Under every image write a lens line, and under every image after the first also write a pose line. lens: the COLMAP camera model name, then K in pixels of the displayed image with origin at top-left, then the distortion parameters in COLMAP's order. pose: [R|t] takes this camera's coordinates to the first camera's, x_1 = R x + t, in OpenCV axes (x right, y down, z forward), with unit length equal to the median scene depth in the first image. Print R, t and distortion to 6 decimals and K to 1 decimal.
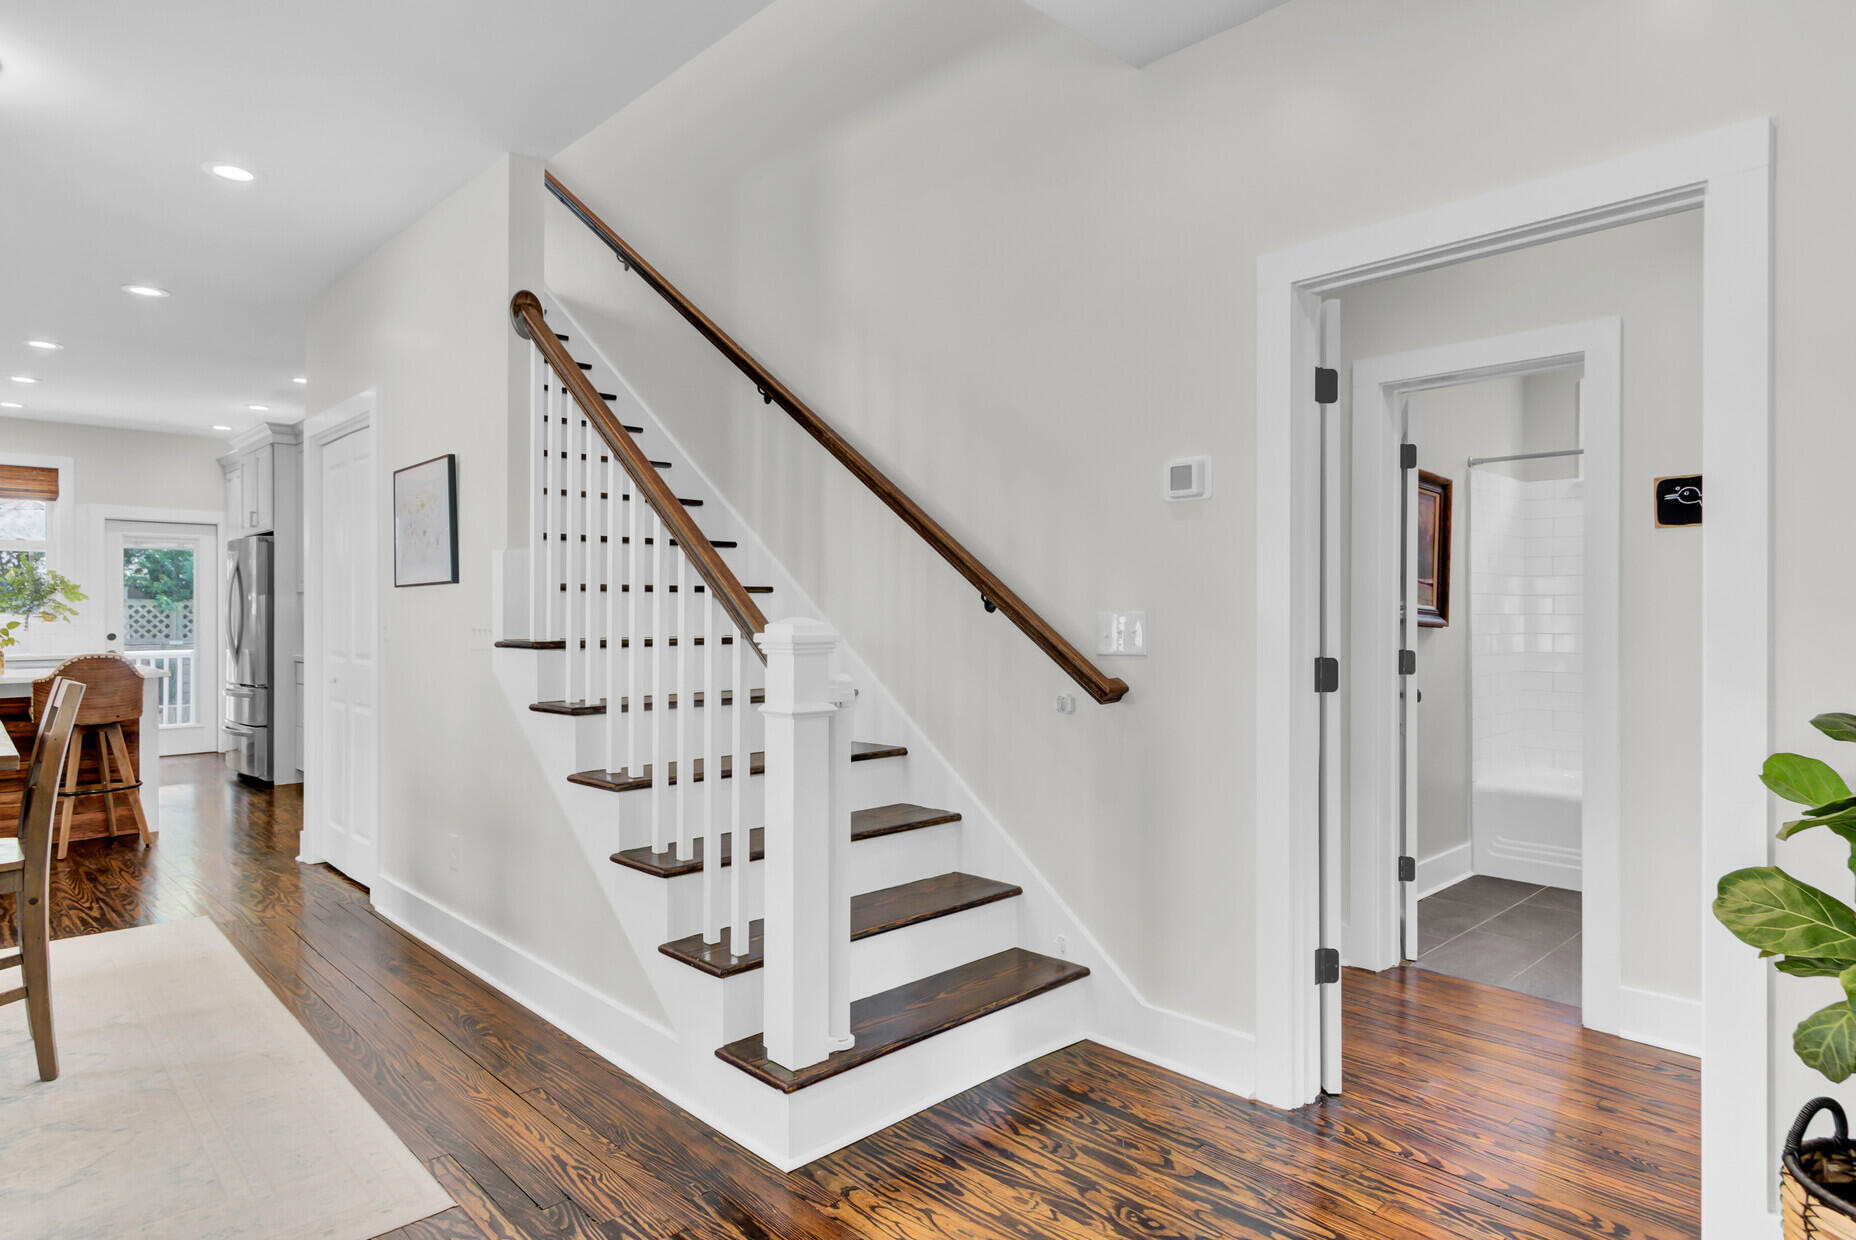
lens RADIAL K [[1068.5, 0, 920.9], [0, 1068.5, 607.4], [0, 0, 1]] dist [0.006927, 0.006325]
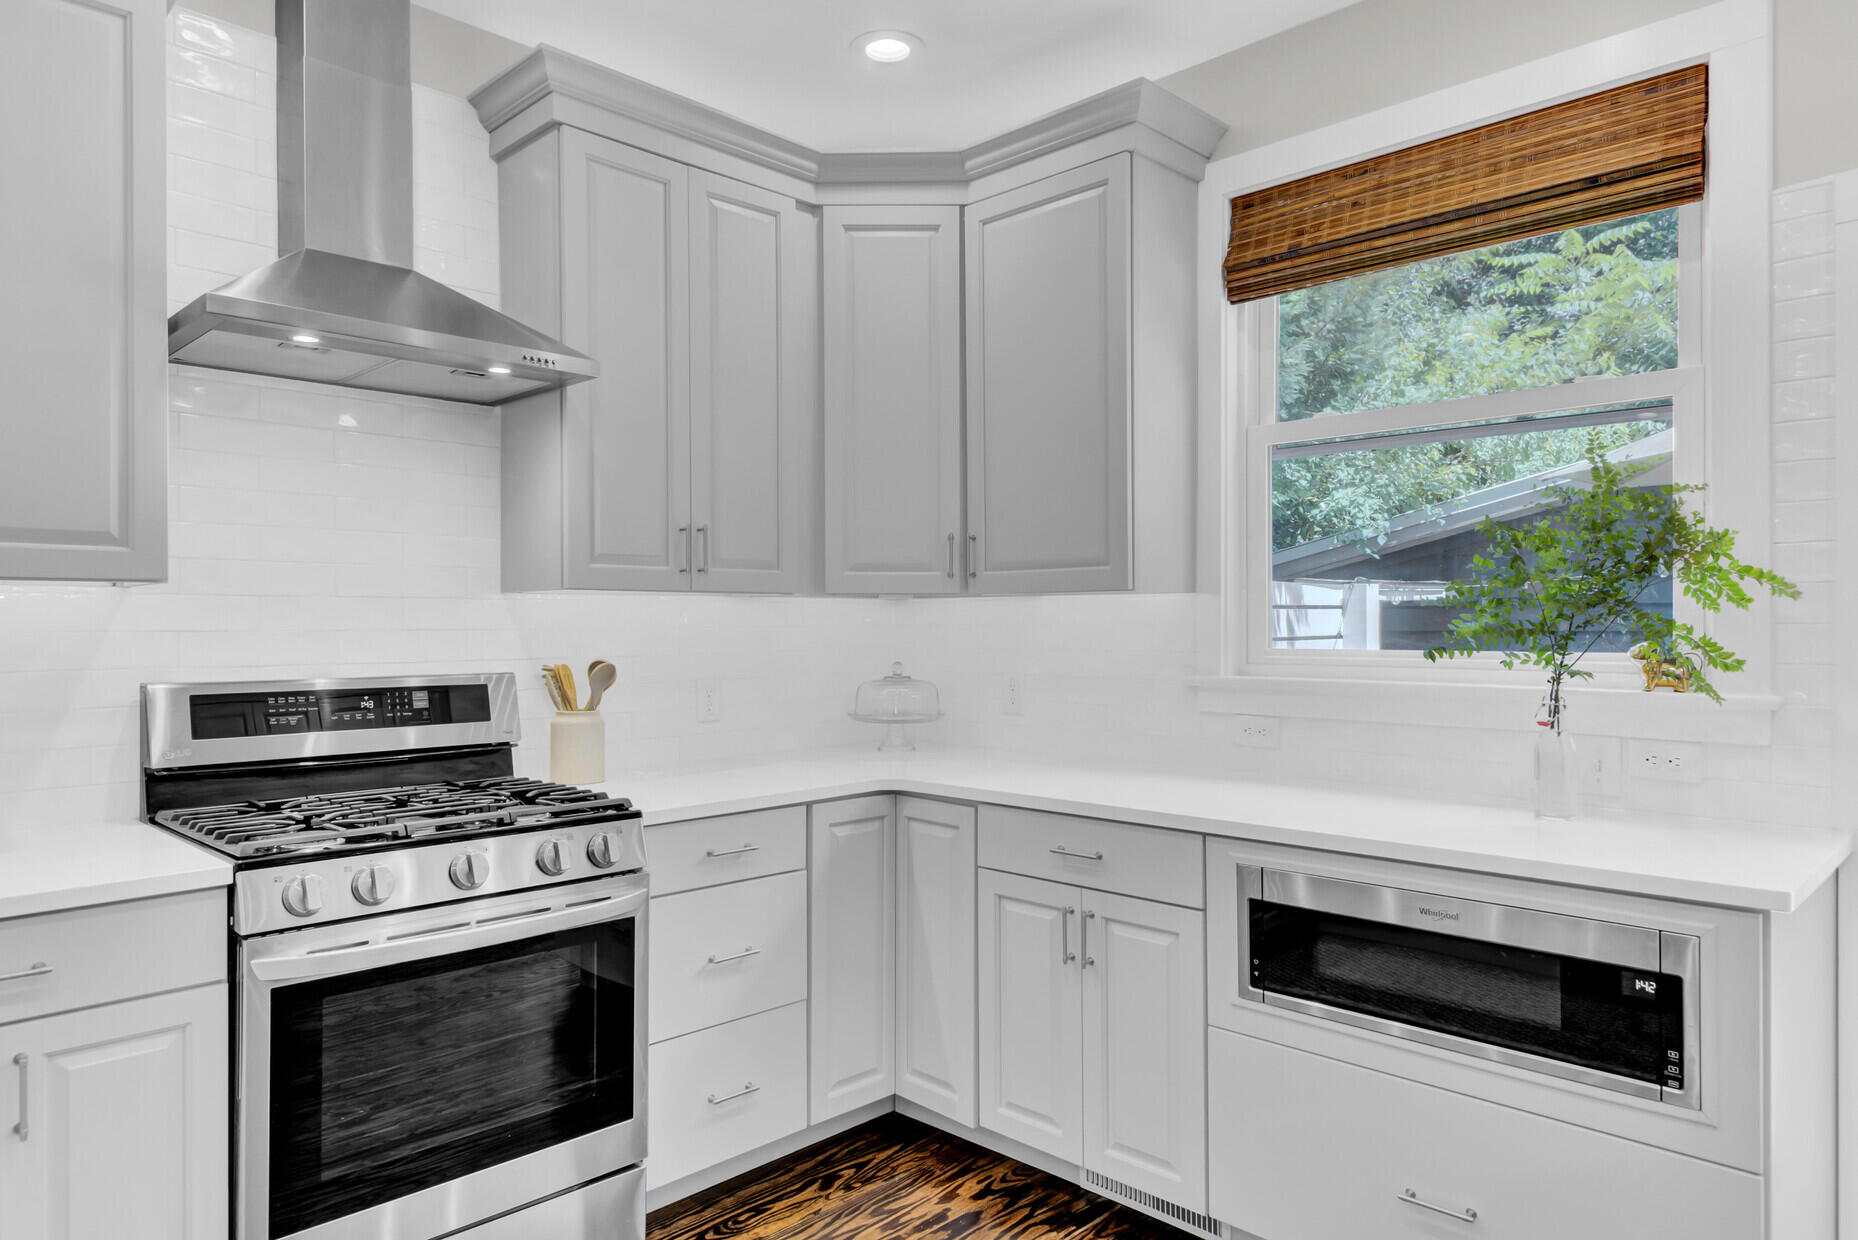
lens RADIAL K [[1180.2, 0, 923.3], [0, 1180.2, 624.5], [0, 0, 1]] dist [0.020474, -0.010607]
pose [[0.030728, 0.000865, -0.999527, -0.543987], [0.007520, 0.999971, 0.001096, -0.003589], [0.999500, -0.007550, 0.030720, 0.821851]]
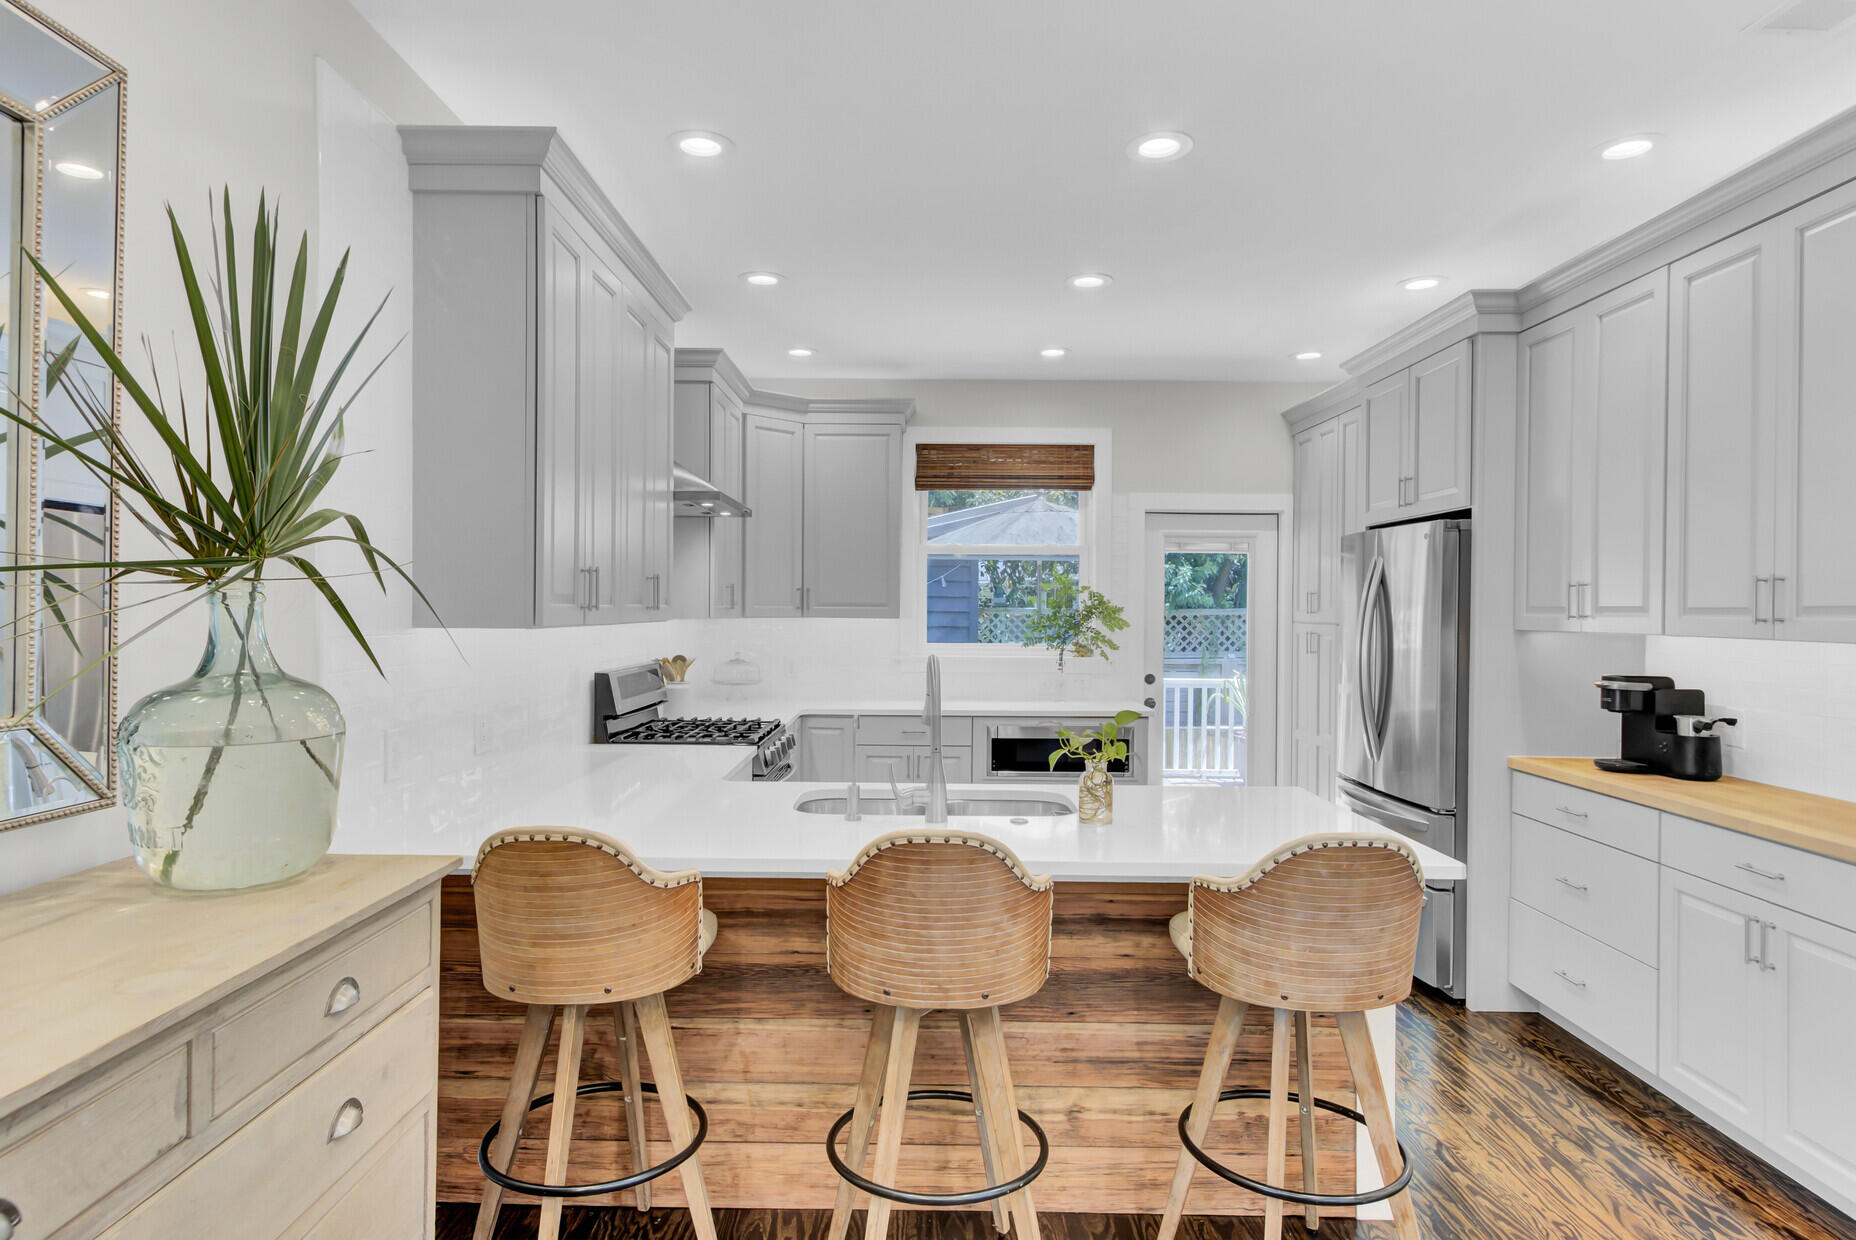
lens RADIAL K [[1068.5, 0, 929.4], [0, 1068.5, 607.6], [0, 0, 1]] dist [0.006927, 0.006325]
pose [[0.731624, 0.007287, -0.681669, -0.395897], [-0.006110, 0.999973, 0.004132, -0.022265], [0.681681, 0.001142, 0.731649, 0.403389]]
